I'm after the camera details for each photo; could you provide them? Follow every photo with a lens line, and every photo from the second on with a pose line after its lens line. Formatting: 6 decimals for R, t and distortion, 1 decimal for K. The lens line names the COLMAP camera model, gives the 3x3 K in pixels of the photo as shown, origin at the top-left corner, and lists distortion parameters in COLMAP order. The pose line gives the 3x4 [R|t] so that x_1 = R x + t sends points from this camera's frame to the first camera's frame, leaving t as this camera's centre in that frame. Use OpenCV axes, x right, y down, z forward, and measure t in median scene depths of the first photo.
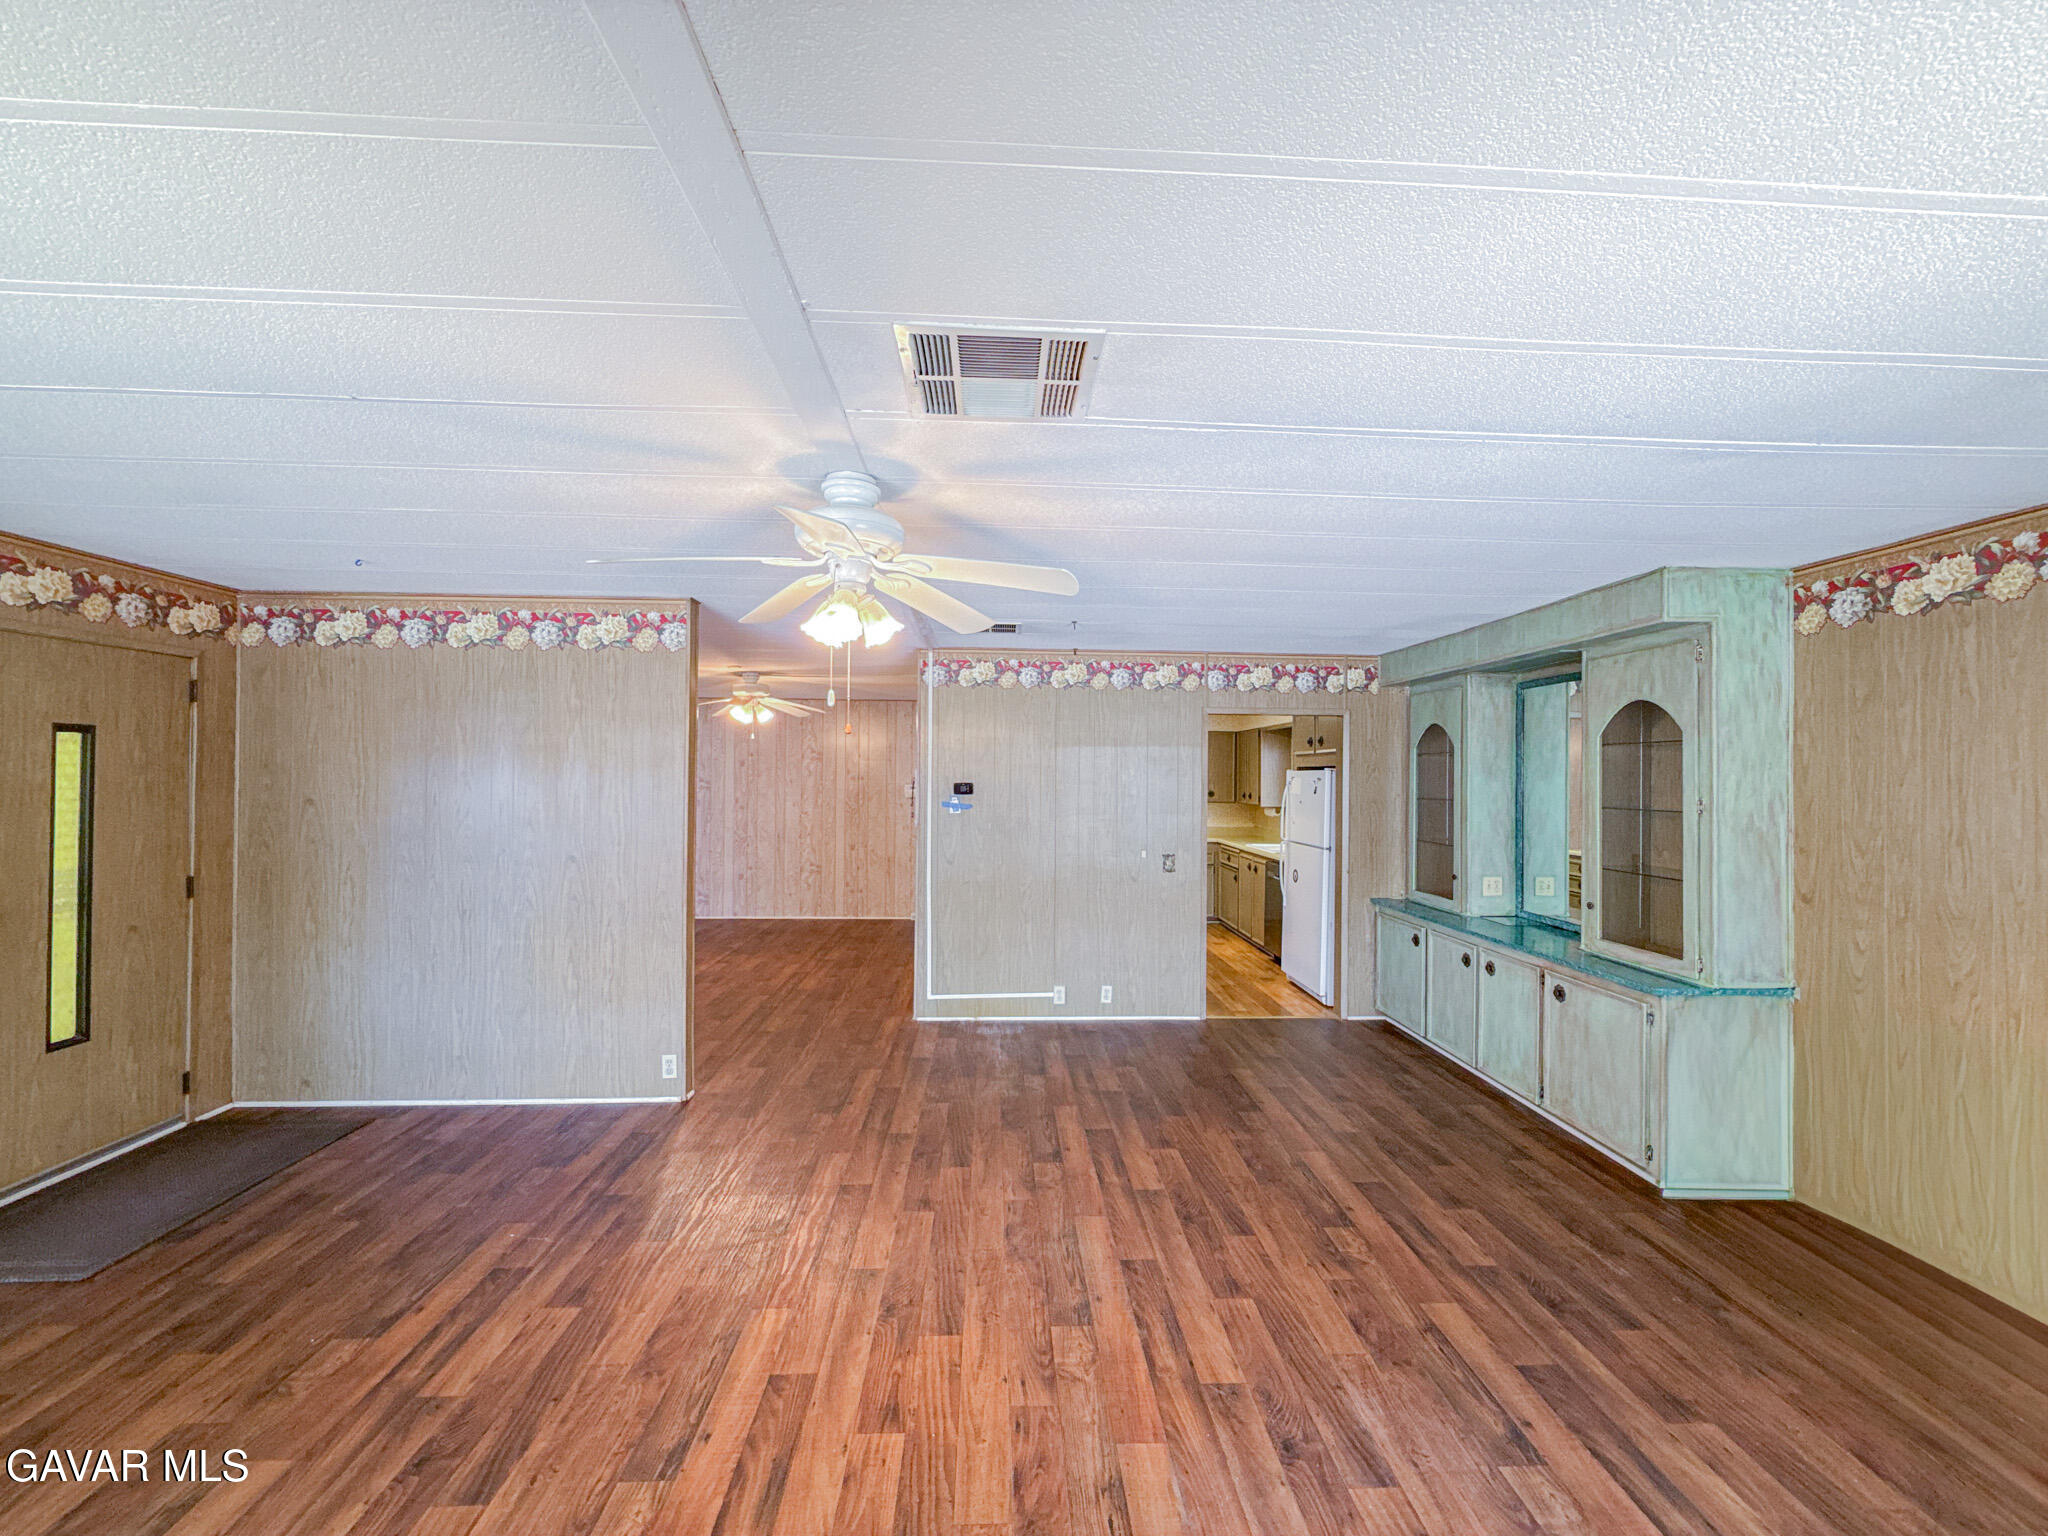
lens RADIAL K [[823.4, 0, 1024.8], [0, 823.4, 770.2], [0, 0, 1]] dist [-0.000968, 0.000187]
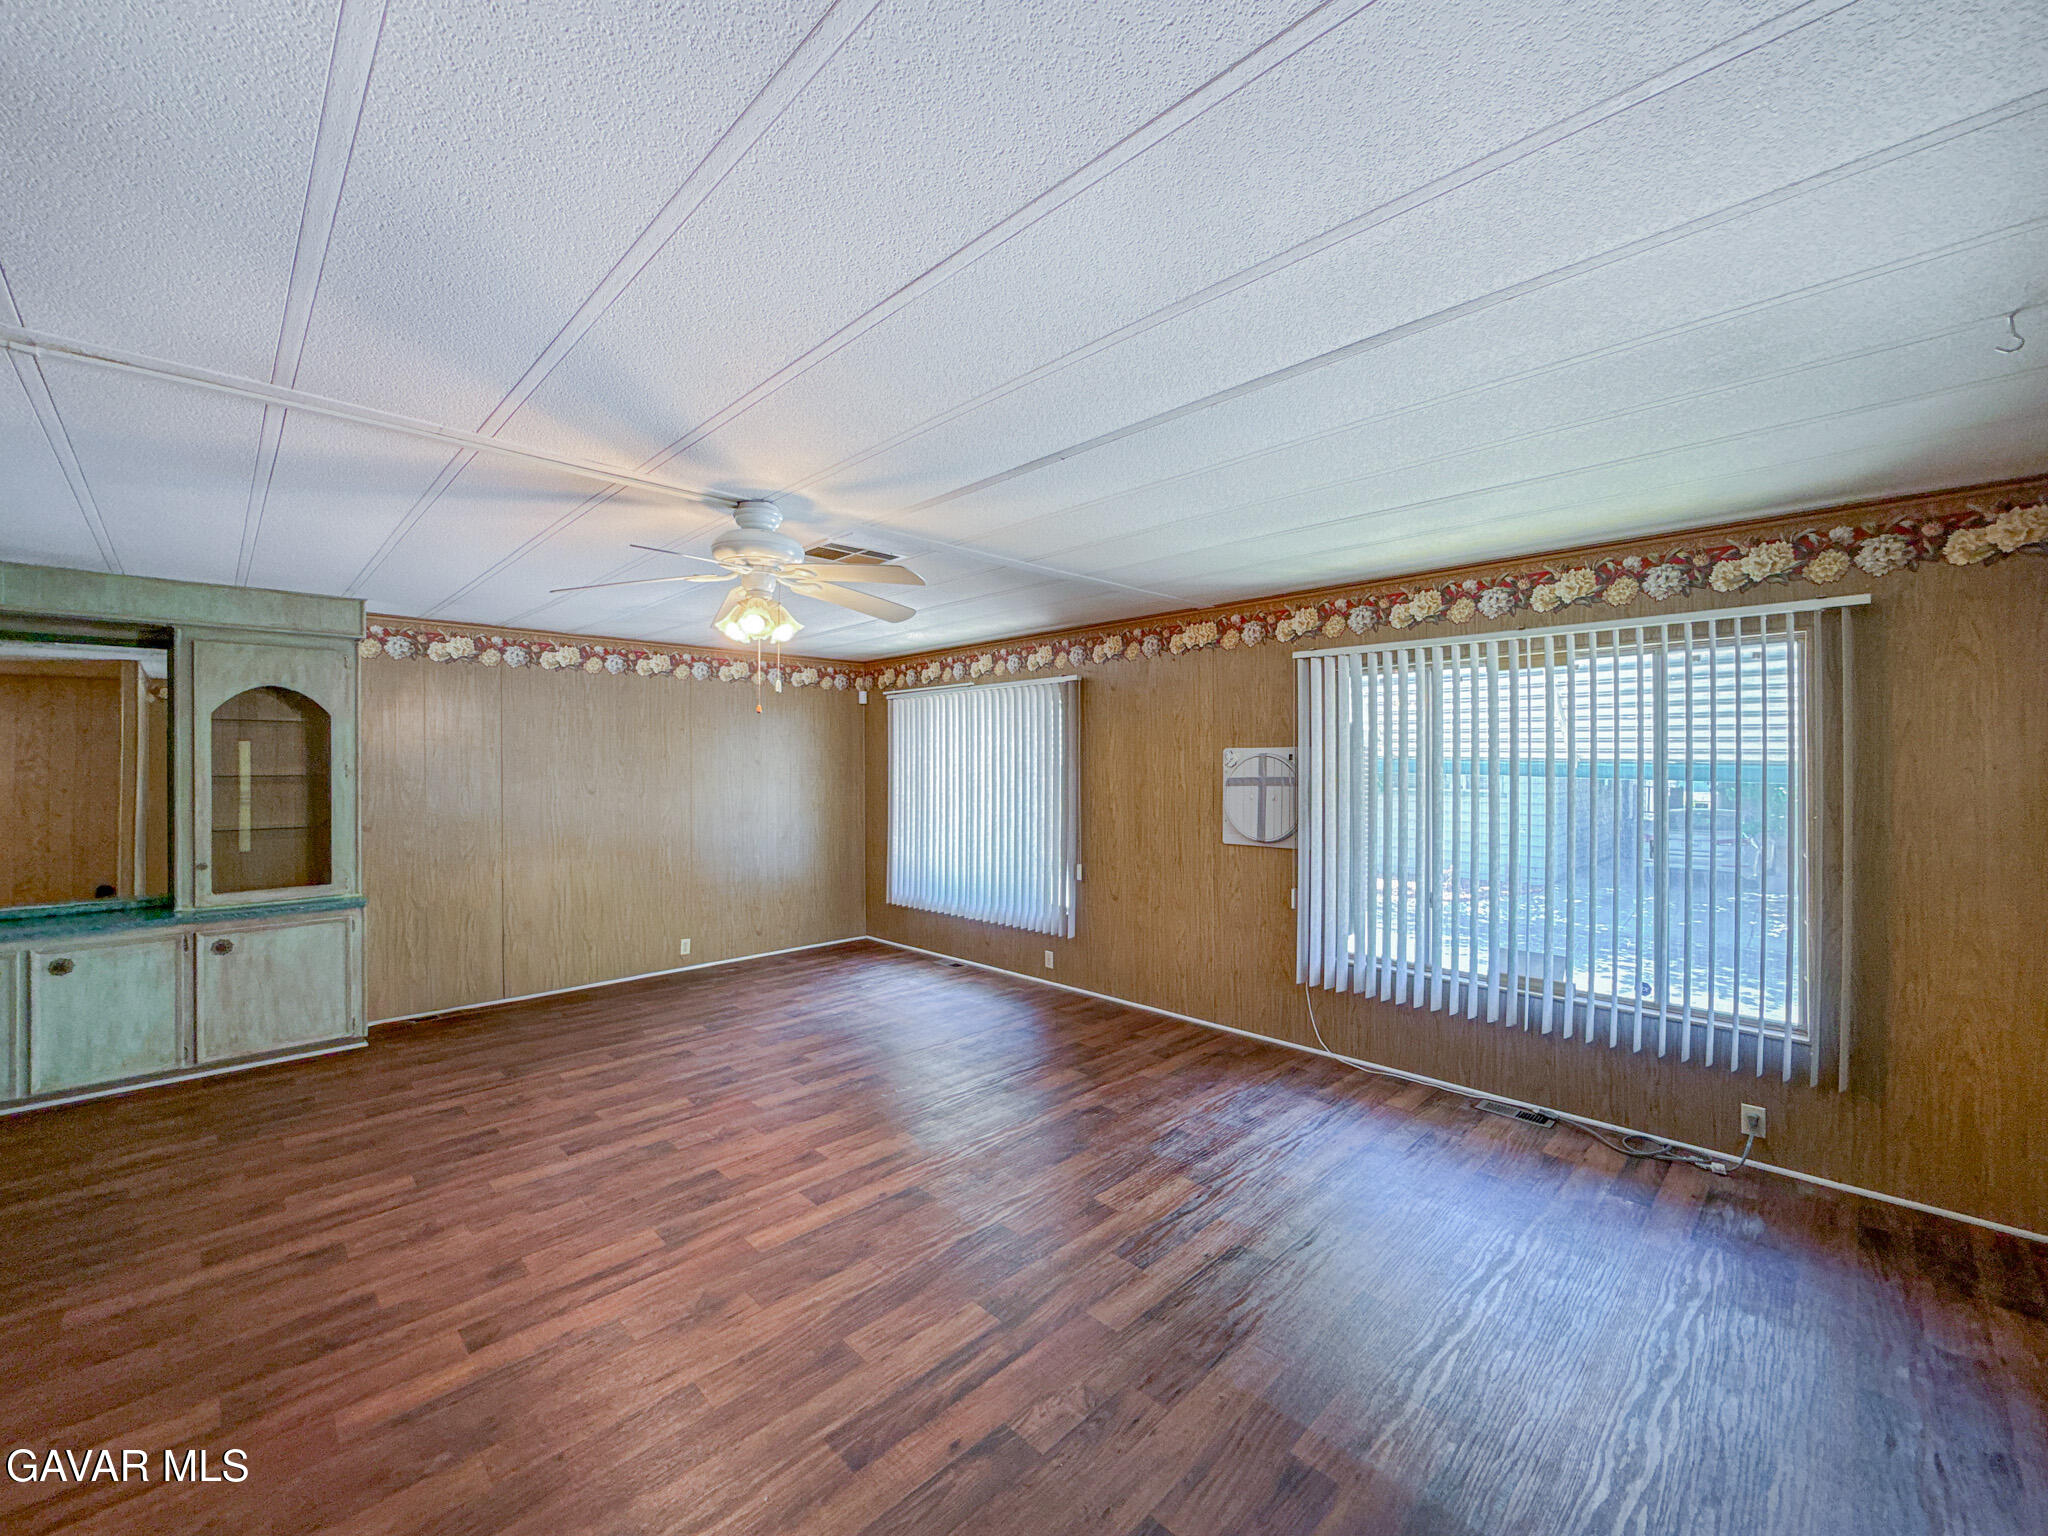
lens RADIAL K [[811.2, 0, 1009.0], [0, 811.2, 767.6], [0, 0, 1]] dist [0.001138, 0.000288]
pose [[-0.655748, -0.012147, 0.754882, -1.071208], [-0.010405, 0.999921, 0.007051, 0.019755], [-0.754908, -0.003231, -0.655822, 1.176505]]
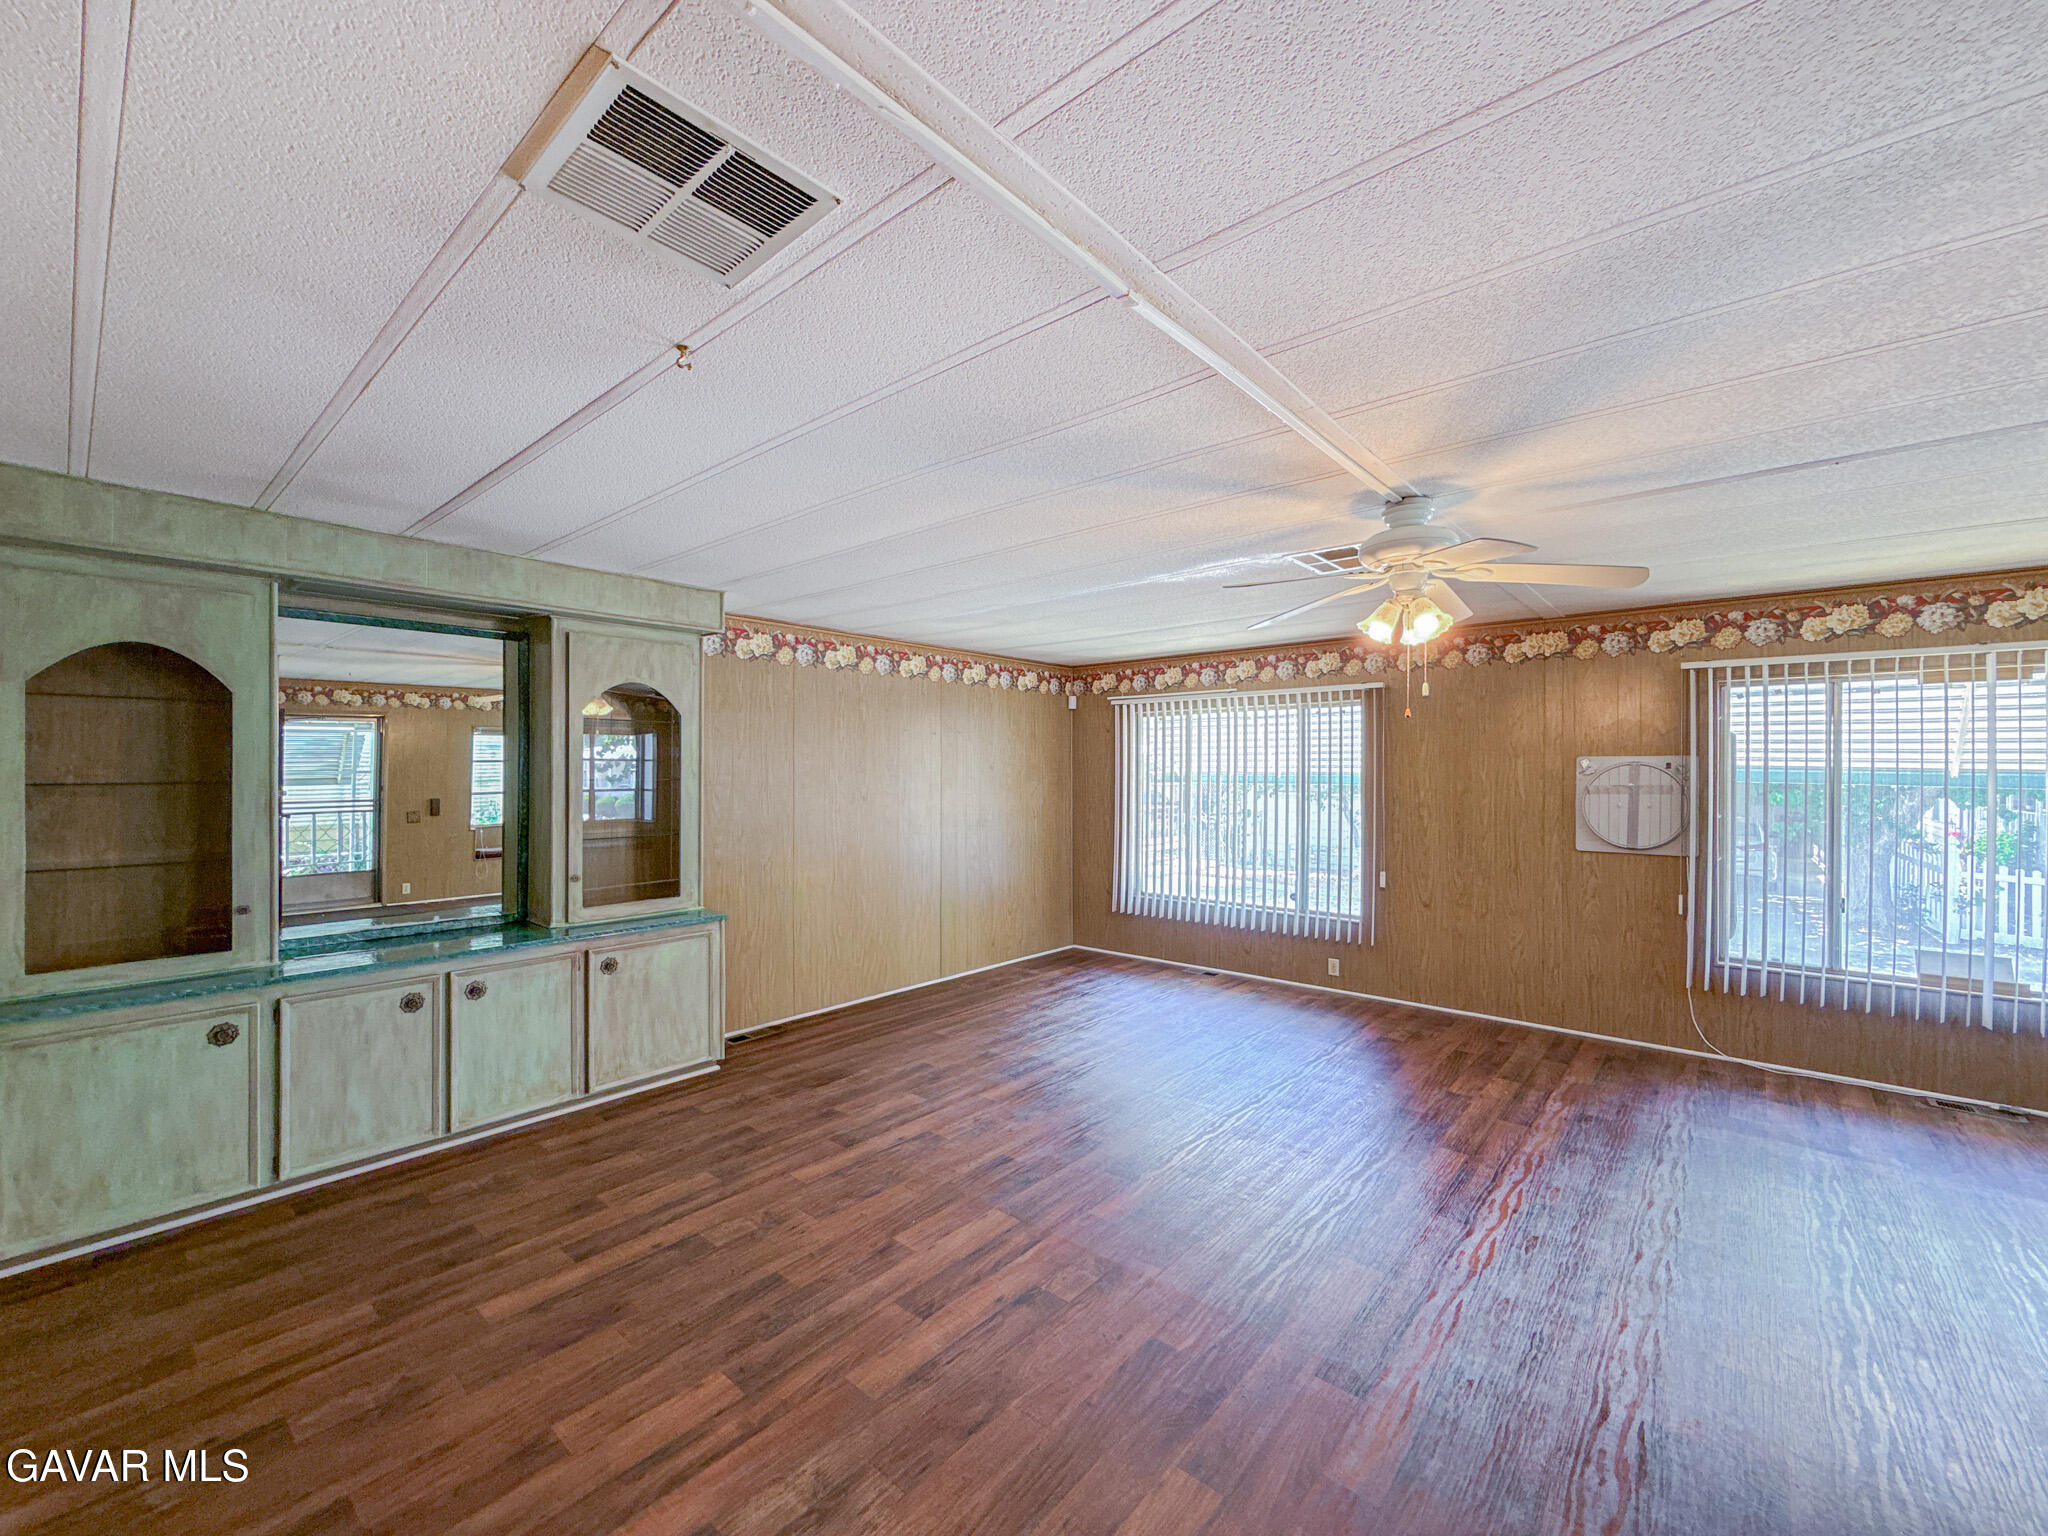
lens RADIAL K [[808.1, 0, 1007.7], [0, 808.1, 774.3], [0, 0, 1]] dist [0.000688, -0.000021]
pose [[-0.710807, -0.014936, 0.703228, -0.486435], [-0.015636, 0.999863, 0.005432, 0.032616], [-0.703213, -0.007134, -0.710943, 1.737952]]
